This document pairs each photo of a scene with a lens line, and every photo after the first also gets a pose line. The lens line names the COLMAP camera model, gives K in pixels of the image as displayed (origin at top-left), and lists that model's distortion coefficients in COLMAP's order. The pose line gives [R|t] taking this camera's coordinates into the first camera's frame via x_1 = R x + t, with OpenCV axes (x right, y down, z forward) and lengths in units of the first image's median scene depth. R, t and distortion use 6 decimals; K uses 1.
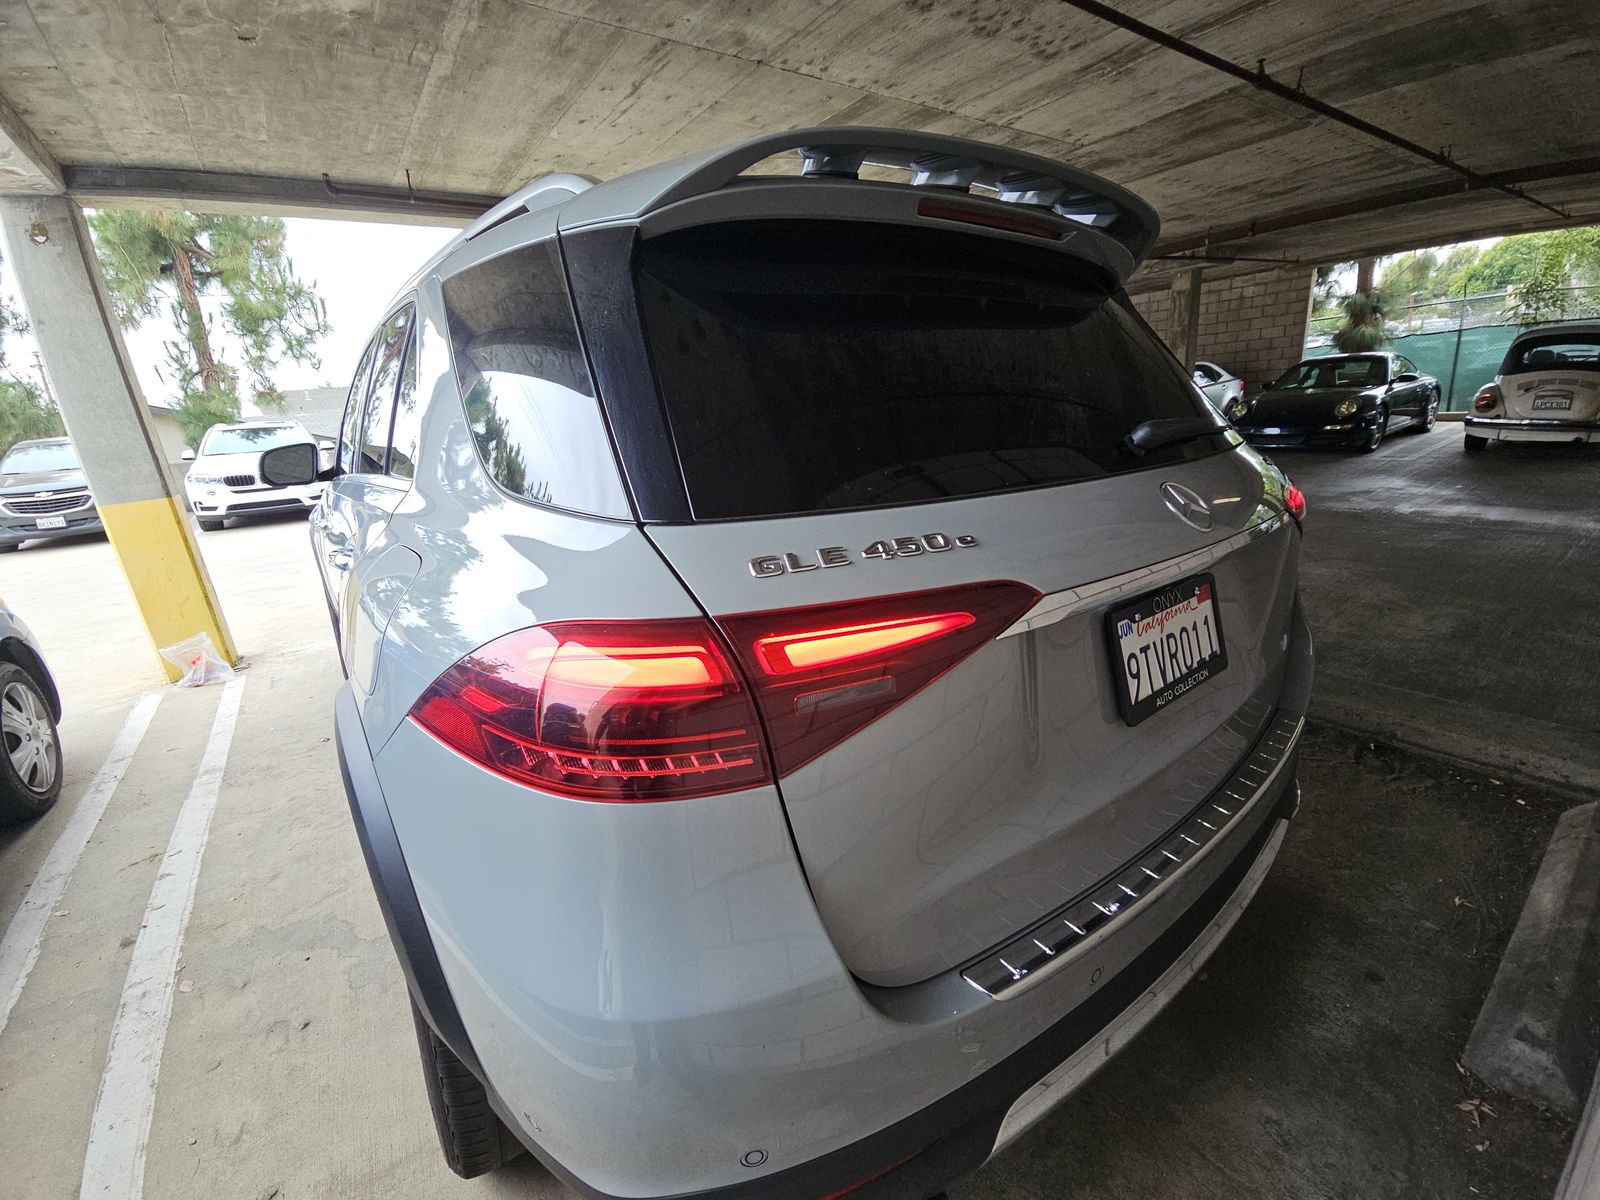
lens RADIAL K [[659.1, 0, 807.1], [0, 659.1, 584.6], [0, 0, 1]] dist [-0.011031, -0.000900]
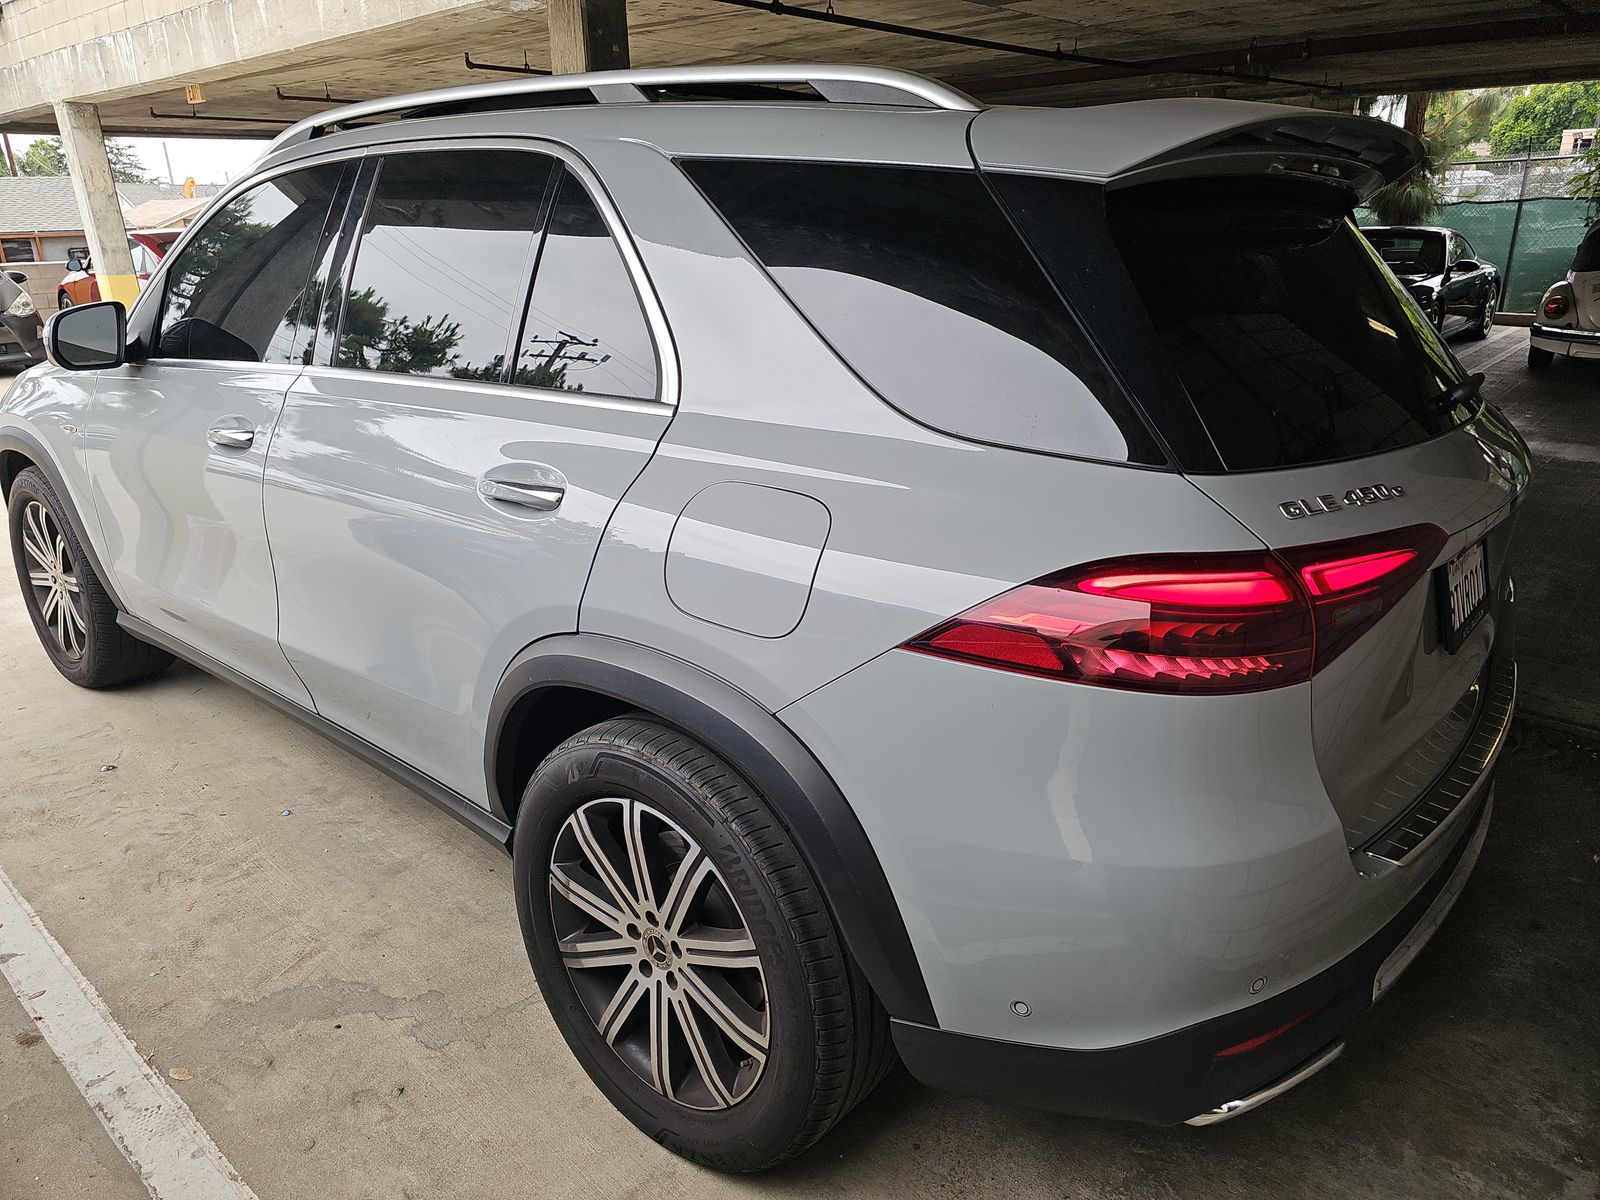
lens RADIAL K [[1077.4, 0, 797.8], [0, 1077.4, 603.5], [0, 0, 1]] dist [0.029164, -0.025925]
pose [[0.973430, -0.004576, 0.228937, -0.136580], [-0.009758, 0.998063, 0.061441, 0.002961], [-0.228775, -0.062043, 0.971500, -0.074214]]
